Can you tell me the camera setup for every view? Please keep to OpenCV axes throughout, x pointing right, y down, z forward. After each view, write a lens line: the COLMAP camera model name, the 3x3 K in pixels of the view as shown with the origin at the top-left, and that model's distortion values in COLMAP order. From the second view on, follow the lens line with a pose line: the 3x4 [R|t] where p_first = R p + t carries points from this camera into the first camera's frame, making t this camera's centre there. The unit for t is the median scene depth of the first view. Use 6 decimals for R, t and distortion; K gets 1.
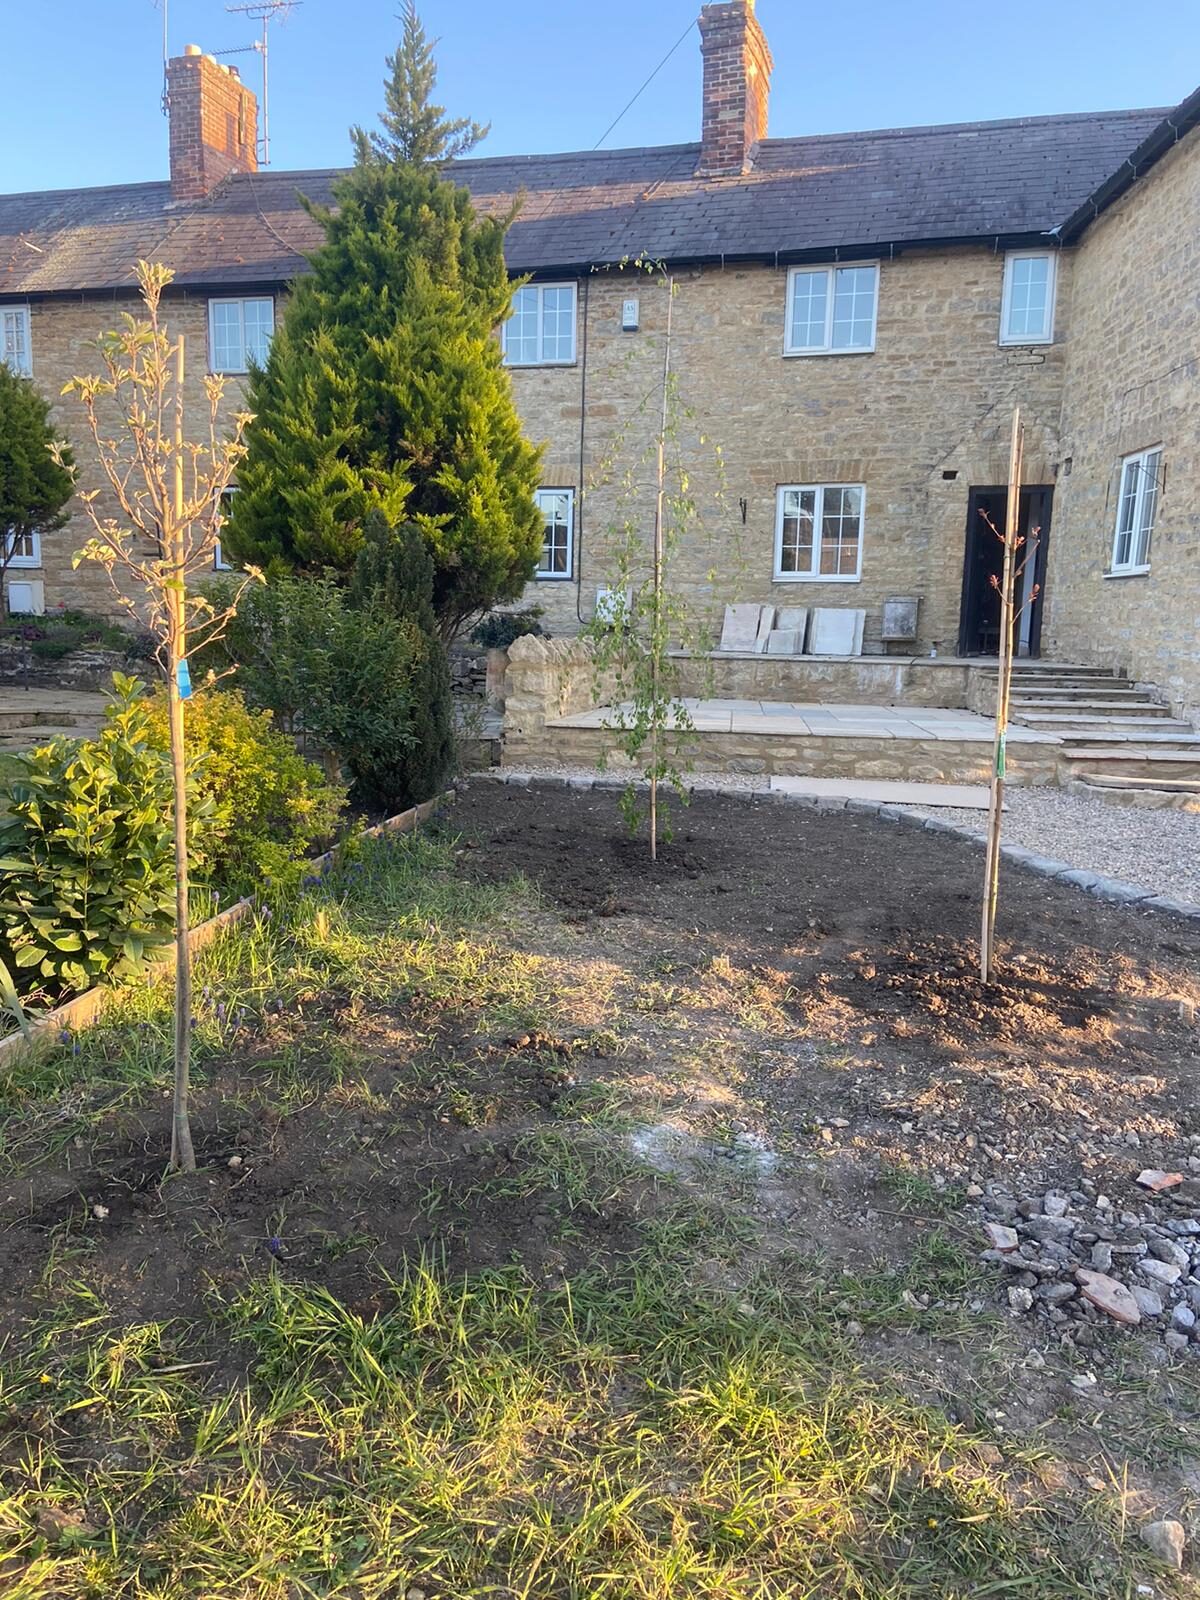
lens RADIAL K [[1197.9, 0, 606.2], [0, 1197.9, 791.4], [0, 0, 1]] dist [0.123303, -0.160028]
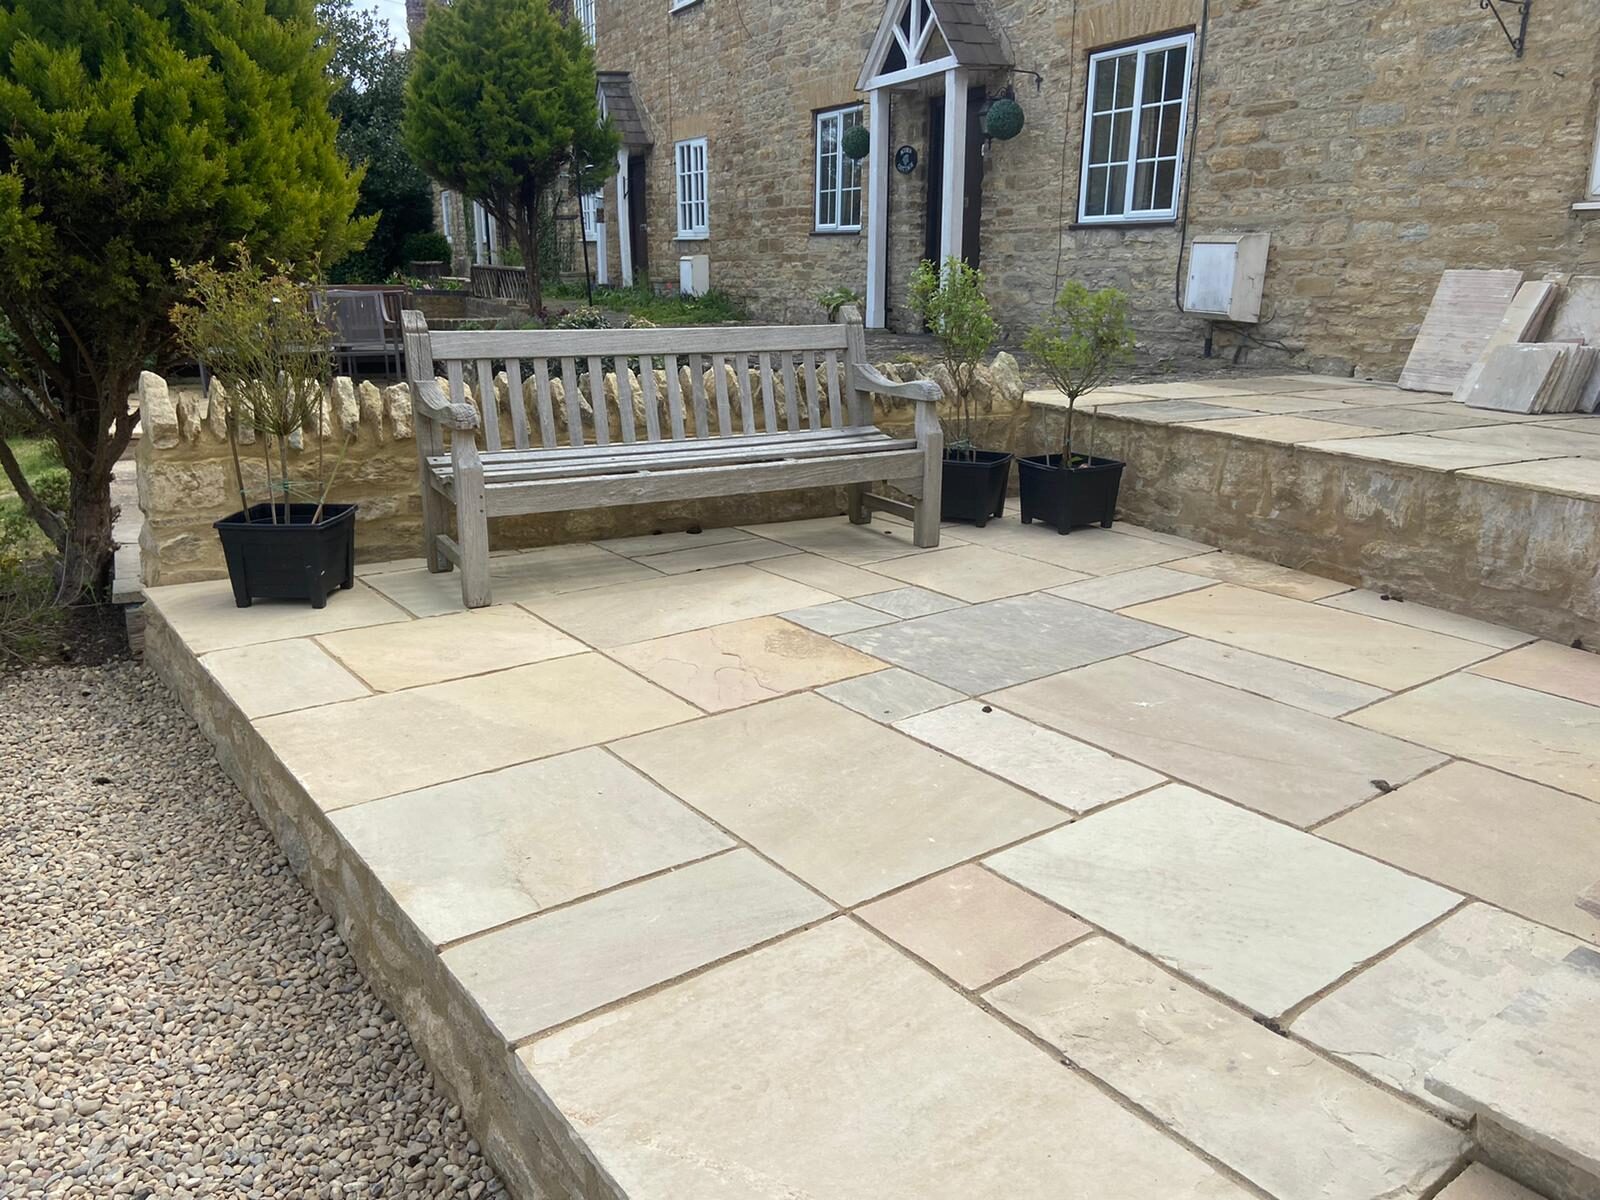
lens RADIAL K [[1197.9, 0, 800.4], [0, 1197.9, 592.4], [0, 0, 1]] dist [0.123303, -0.160028]
pose [[0.677449, 0.175803, -0.714253, 0.279270], [-0.094552, 0.983776, 0.152462, -0.096776], [0.729468, -0.035751, 0.683080, 0.588822]]
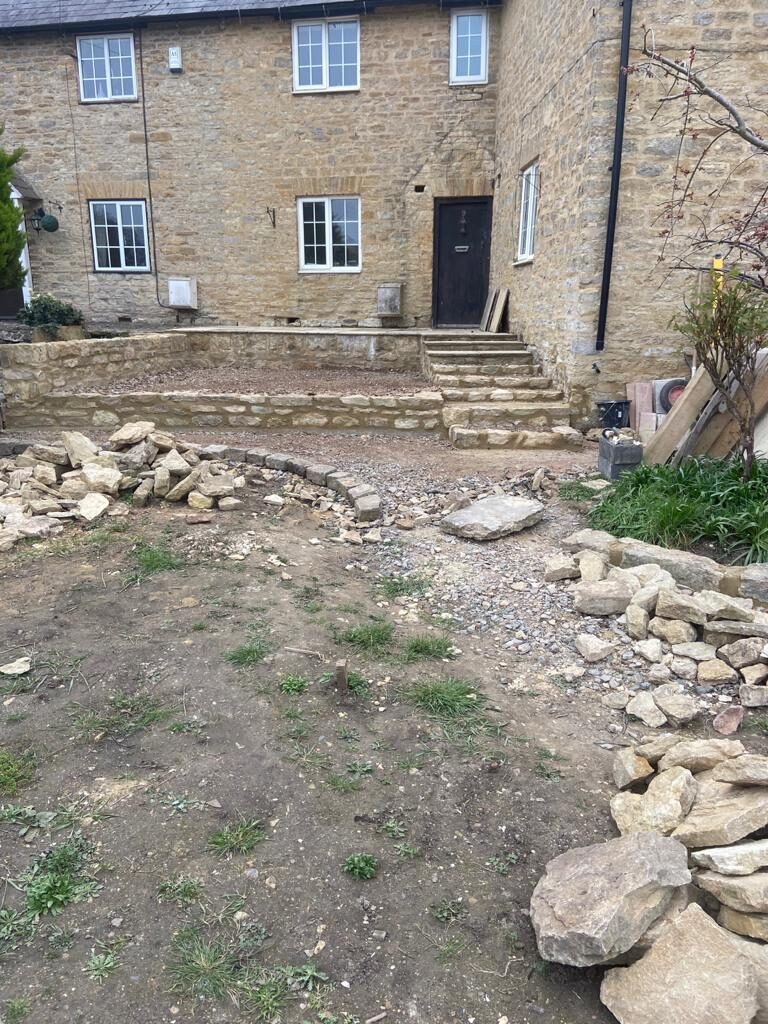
lens RADIAL K [[766.7, 0, 388.0], [0, 766.7, 506.5], [0, 0, 1]] dist [0.123303, -0.160028]
pose [[0.994384, -0.047631, 0.094512, 0.149595], [0.036614, 0.992685, 0.115051, -0.012165], [-0.099300, -0.110944, 0.988853, 0.114403]]
